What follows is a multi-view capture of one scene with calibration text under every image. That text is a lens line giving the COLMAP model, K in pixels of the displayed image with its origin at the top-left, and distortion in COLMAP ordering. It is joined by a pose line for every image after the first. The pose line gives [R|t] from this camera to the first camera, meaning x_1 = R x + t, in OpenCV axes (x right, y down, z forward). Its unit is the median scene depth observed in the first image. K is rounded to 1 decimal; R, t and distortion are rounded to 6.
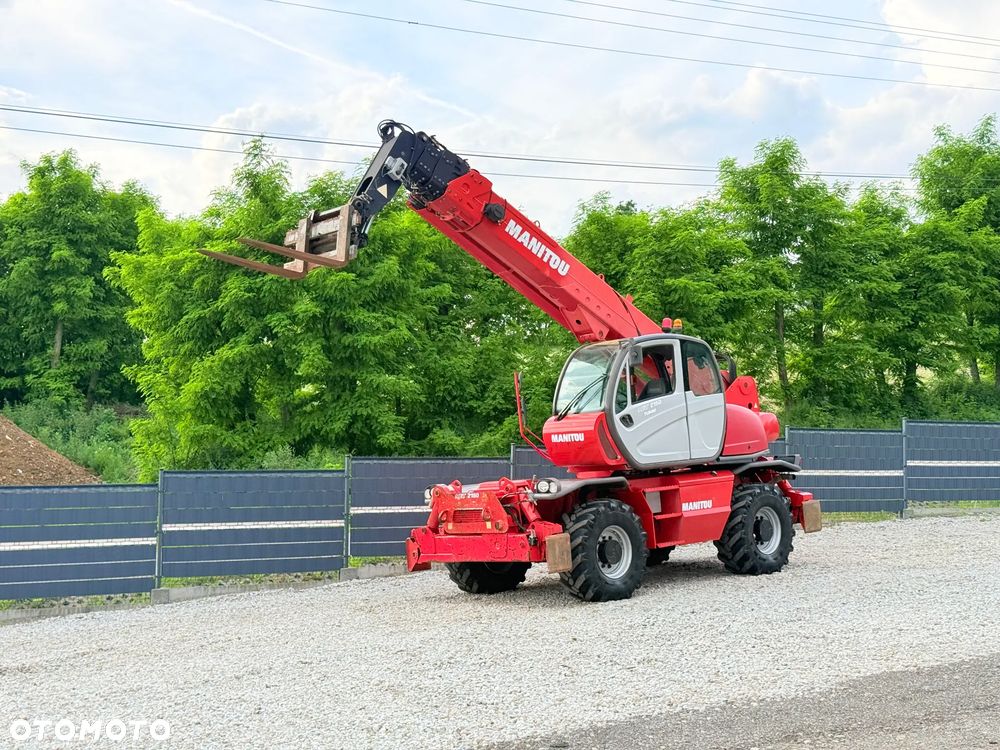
lens RADIAL K [[1418.7, 0, 466.9], [0, 1418.7, 350.1], [0, 0, 1]] dist [0.127869, 0.003437]
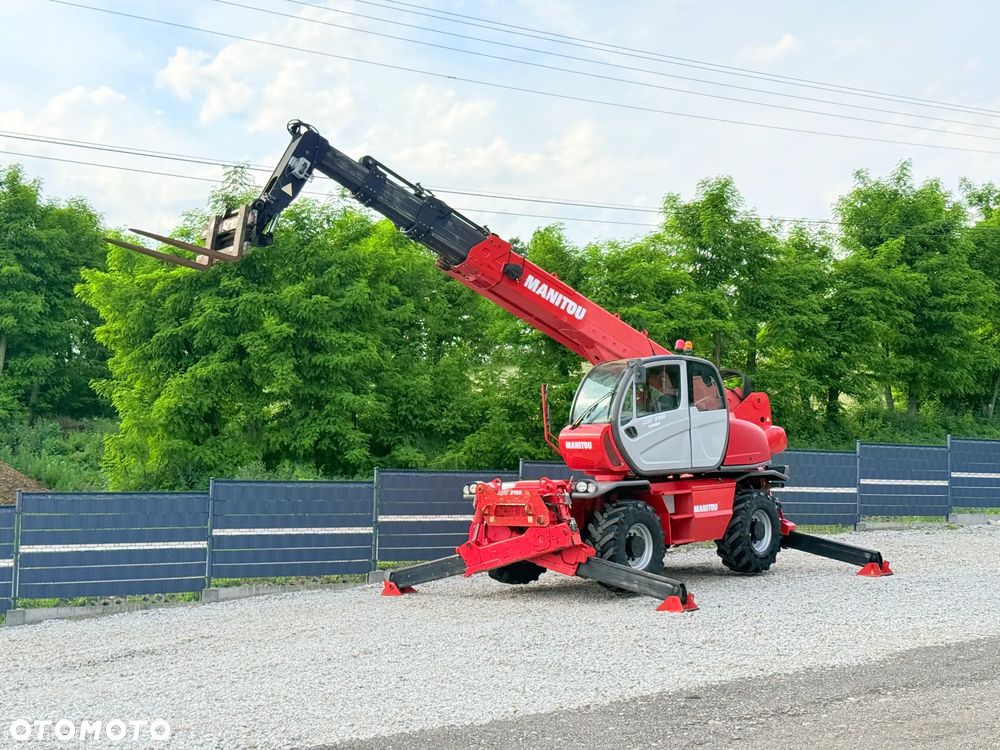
lens RADIAL K [[1425.6, 0, 500.0], [0, 1425.6, 375.0], [0, 0, 1]] dist [0.162379, -0.003840]
pose [[0.995483, 0.015669, 0.093641, -0.046450], [-0.015668, 0.999877, -0.000746, 0.002776], [-0.093641, -0.000725, 0.995606, -0.052211]]
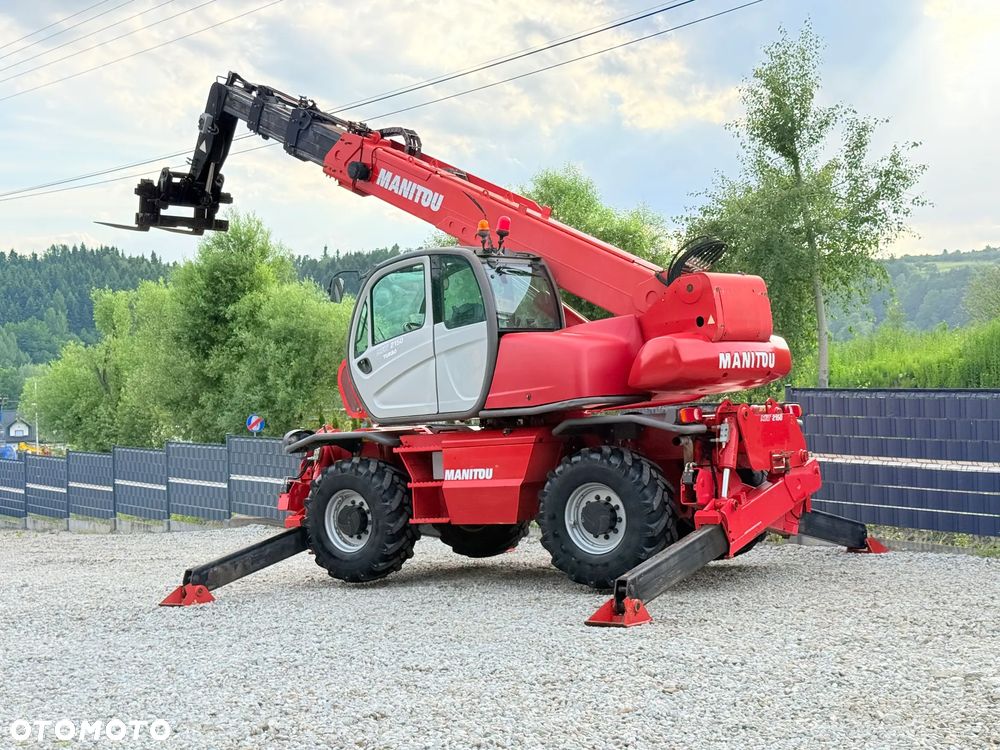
lens RADIAL K [[1327.9, 0, 500.0], [0, 1327.9, 375.0], [0, 0, 1]] dist [0.133190, -0.038872]
pose [[0.238366, -0.005221, -0.971161, 0.359977], [0.093985, 0.995416, 0.017717, 0.019989], [0.966617, -0.095498, 0.237764, 0.365994]]
